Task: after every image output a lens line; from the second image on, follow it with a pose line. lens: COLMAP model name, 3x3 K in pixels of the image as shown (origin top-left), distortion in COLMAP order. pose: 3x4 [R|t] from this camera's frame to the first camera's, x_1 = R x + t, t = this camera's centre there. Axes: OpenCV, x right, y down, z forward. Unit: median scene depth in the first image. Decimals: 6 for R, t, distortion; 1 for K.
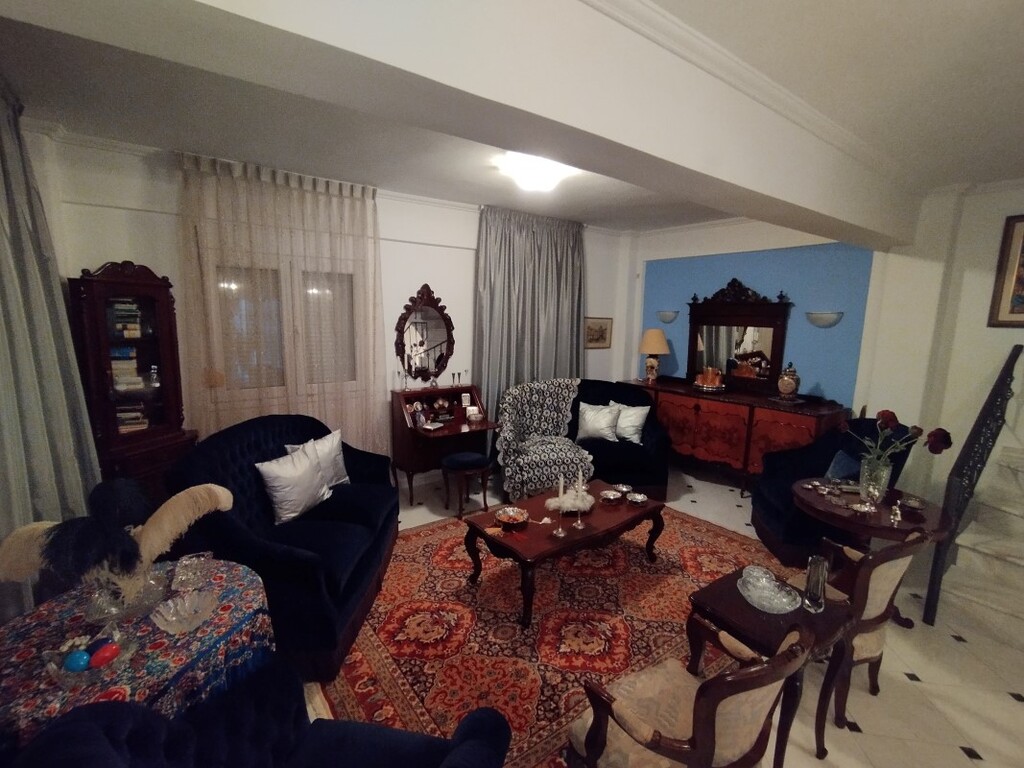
lens RADIAL K [[468.0, 0, 511.5], [0, 468.0, 384.8], [0, 0, 1]] dist [0.001540, 0.001792]
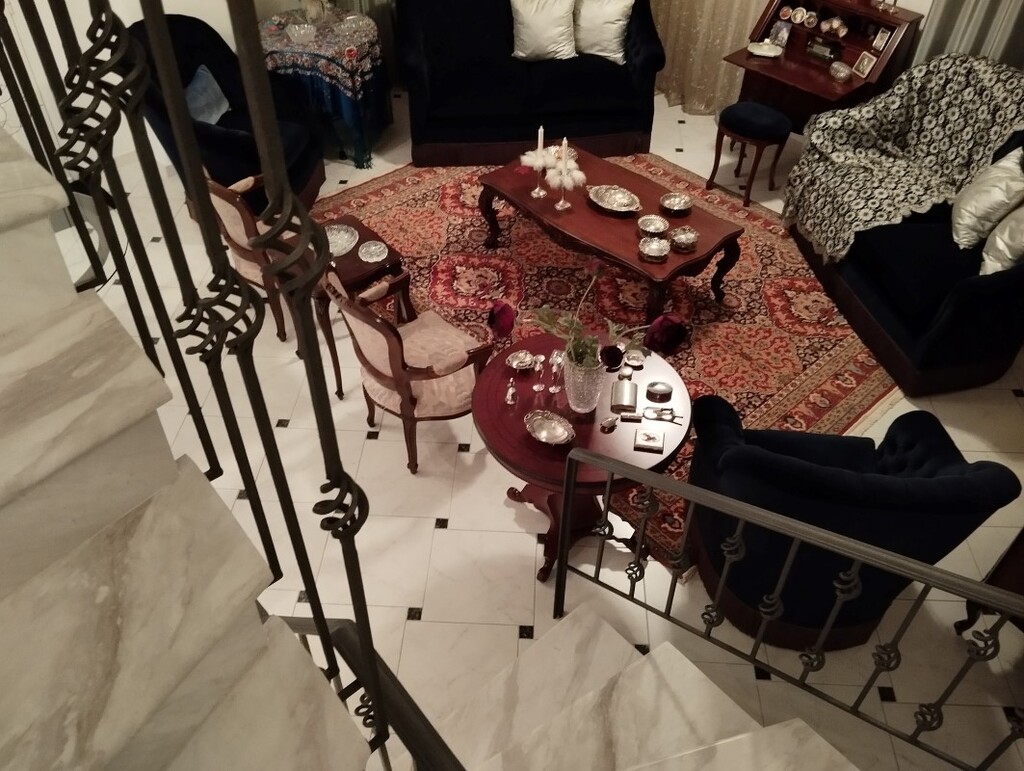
lens RADIAL K [[856.2, 0, 511.2], [0, 856.2, 386.2], [0, 0, 1]] dist [0.012938, 0.002056]
pose [[0.089214, 0.666493, -0.740154, 1.588343], [-0.168772, 0.742487, 0.648251, -0.444888], [0.981609, 0.067084, 0.178725, 0.761891]]
